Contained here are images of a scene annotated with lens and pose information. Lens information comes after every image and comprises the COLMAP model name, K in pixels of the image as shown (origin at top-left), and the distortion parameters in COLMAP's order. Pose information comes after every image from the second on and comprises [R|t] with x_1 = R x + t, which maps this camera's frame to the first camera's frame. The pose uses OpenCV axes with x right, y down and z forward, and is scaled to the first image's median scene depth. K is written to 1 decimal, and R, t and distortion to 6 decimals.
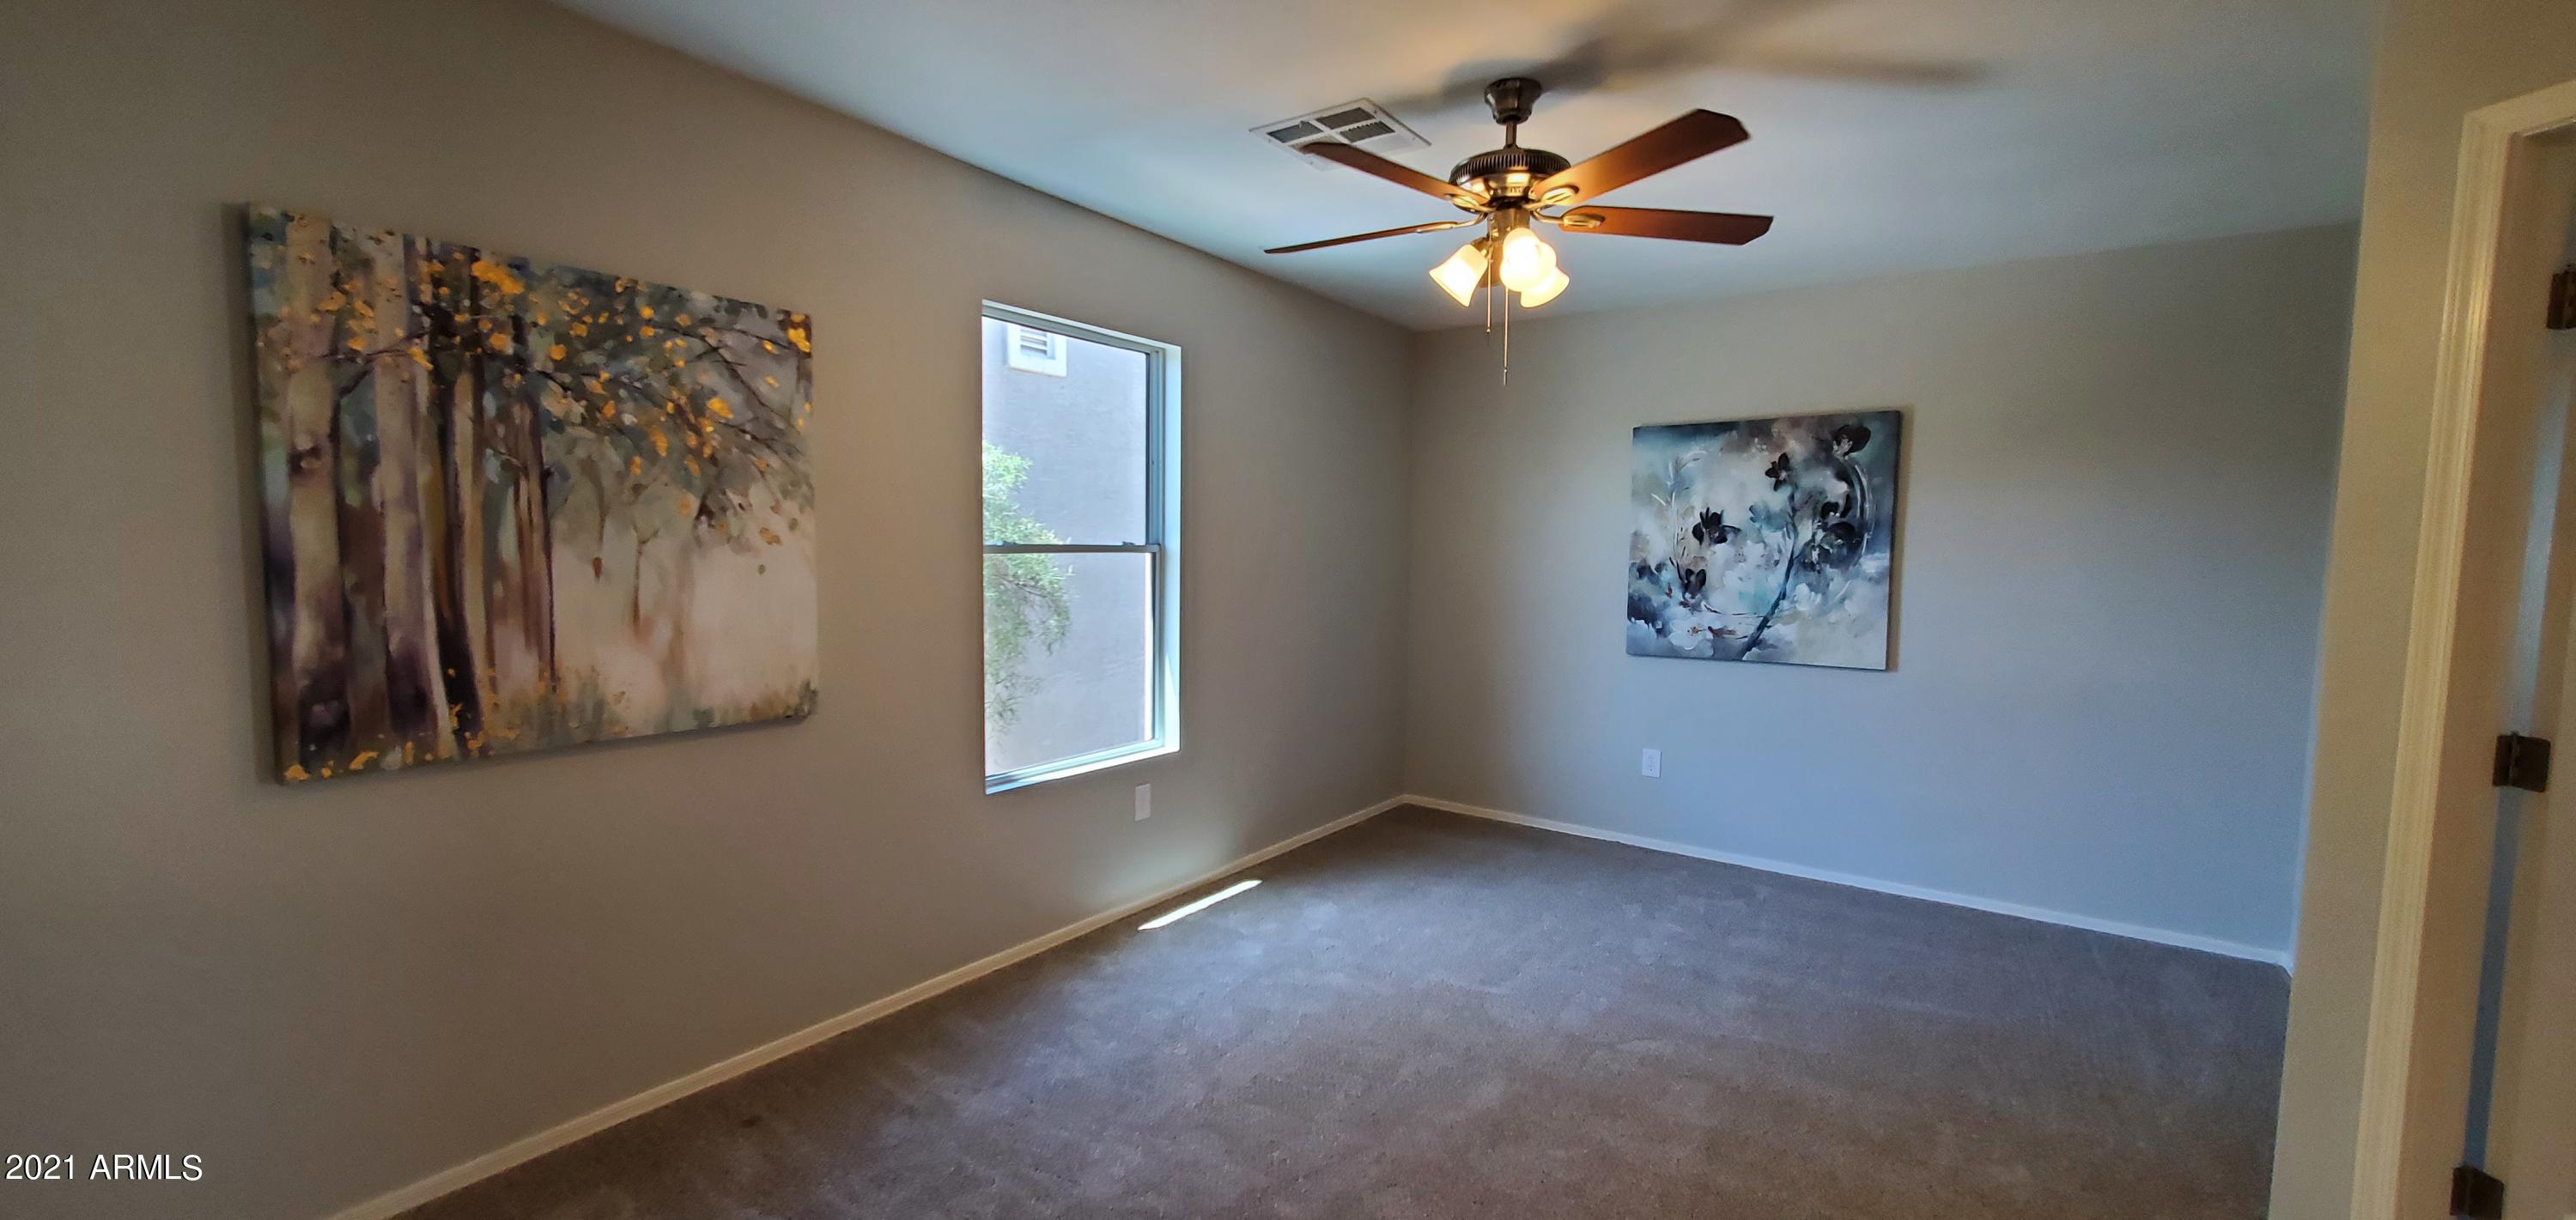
lens RADIAL K [[1026.3, 0, 1281.6], [0, 1026.3, 610.5], [0, 0, 1]] dist [0.007198, -0.002213]
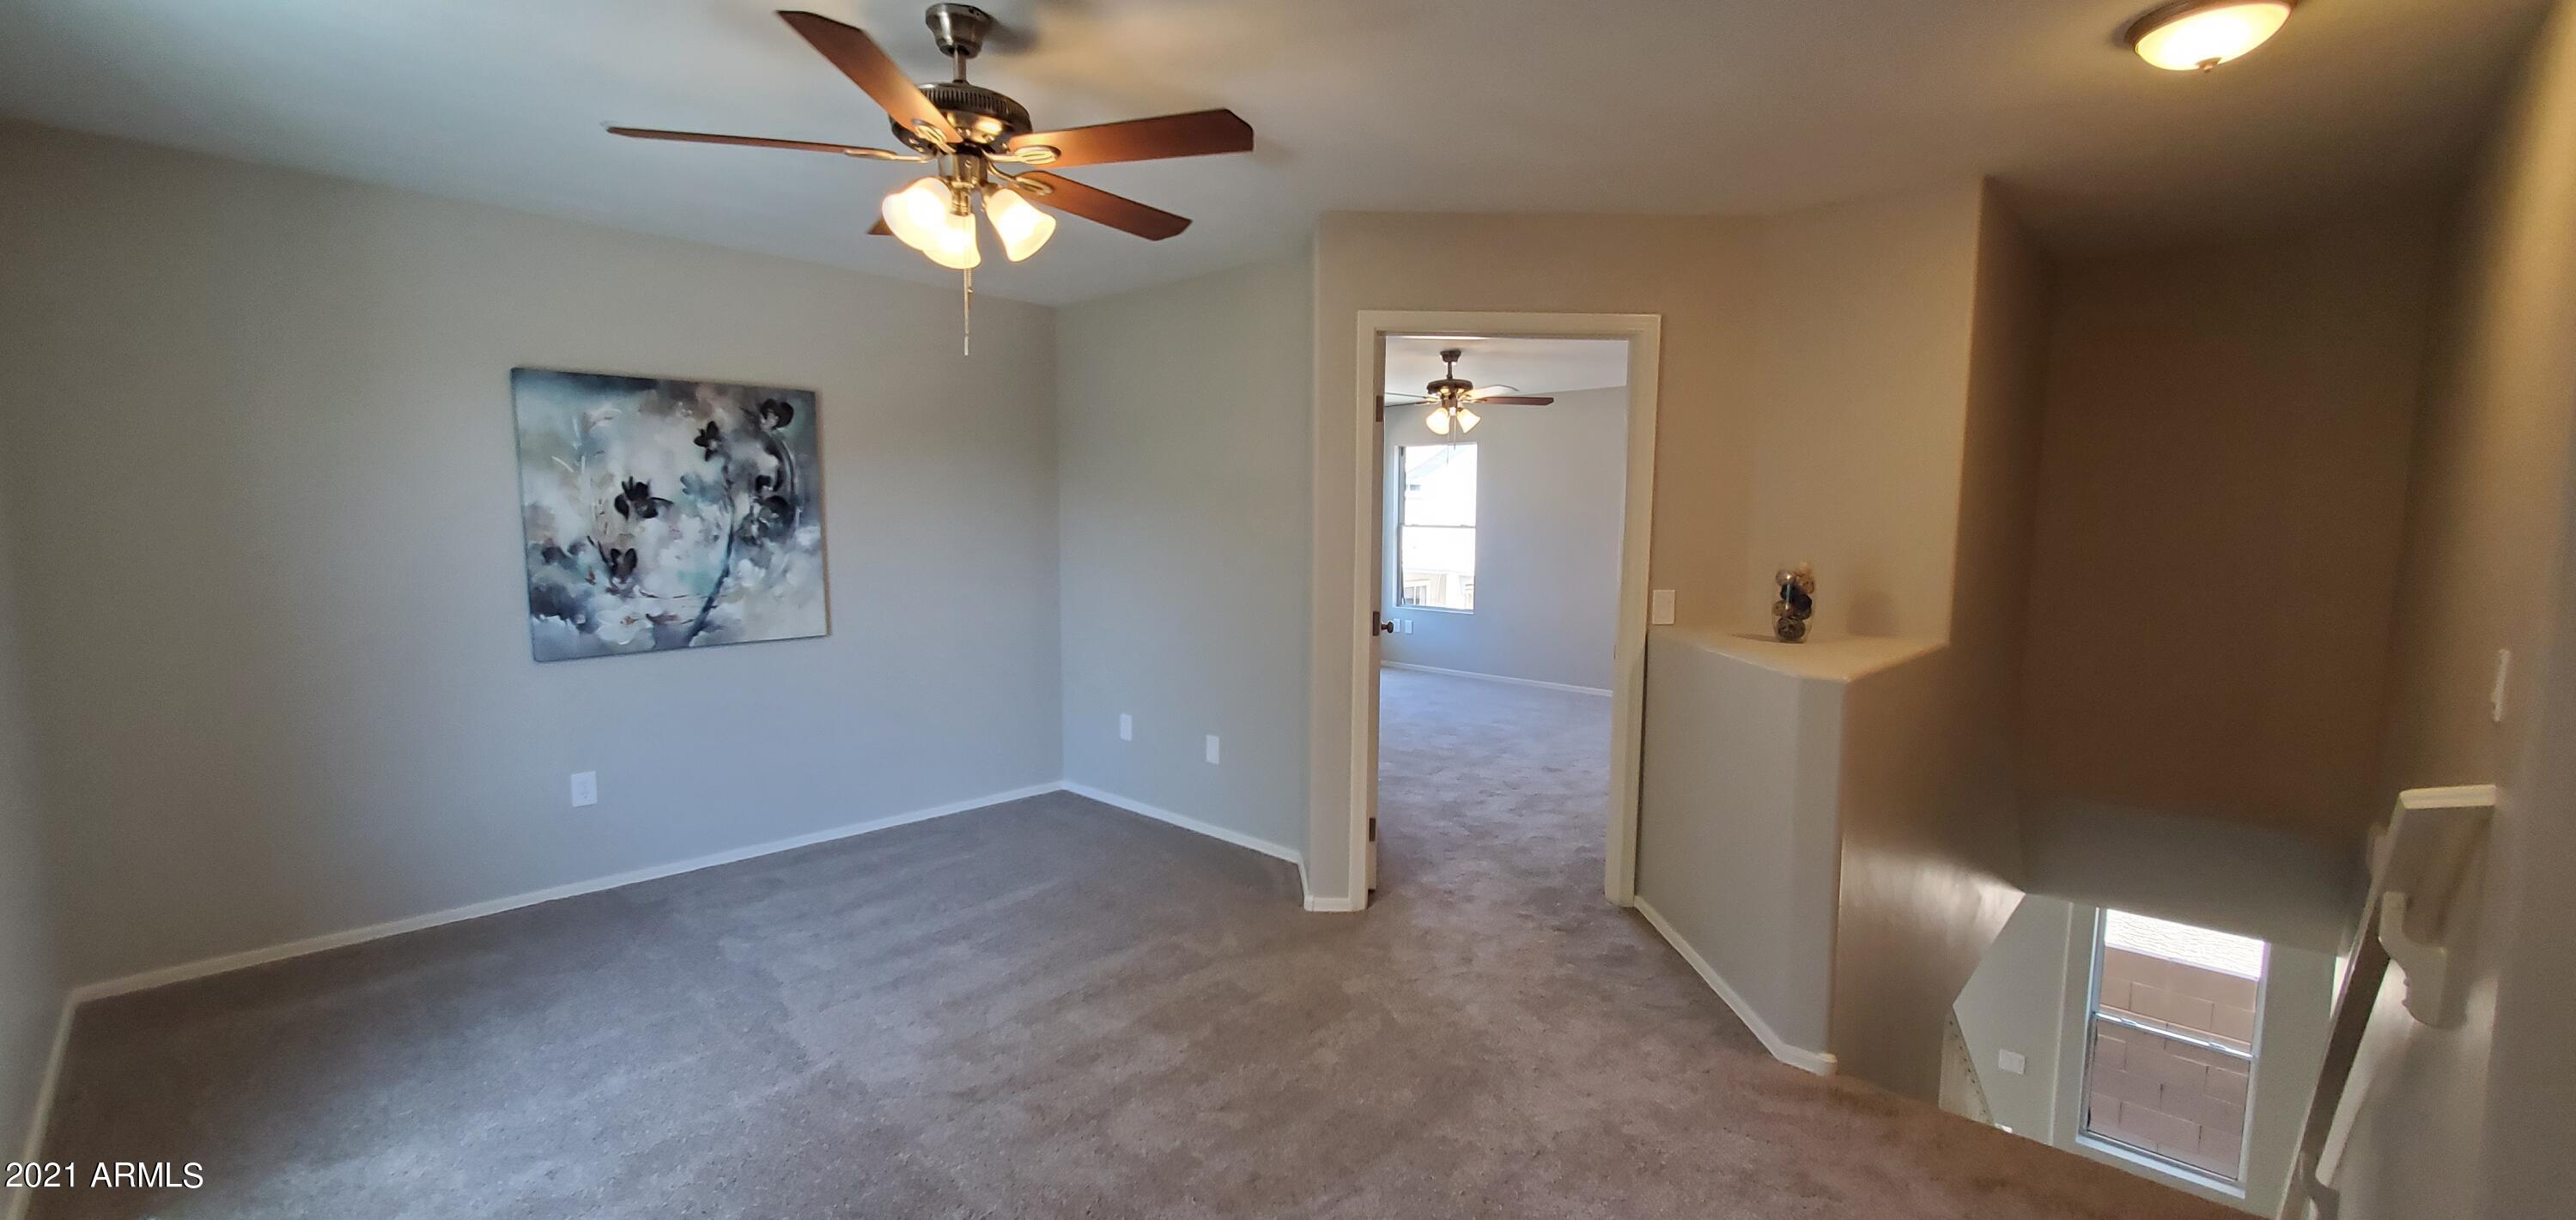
lens RADIAL K [[1026.3, 0, 1276.6], [0, 1026.3, 610.7], [0, 0, 1]] dist [0.007198, -0.002213]
pose [[0.150769, -0.102097, 0.983283, -0.388887], [0.063598, 0.993594, 0.093416, -0.037563], [-0.986521, 0.048451, 0.156296, 0.367376]]
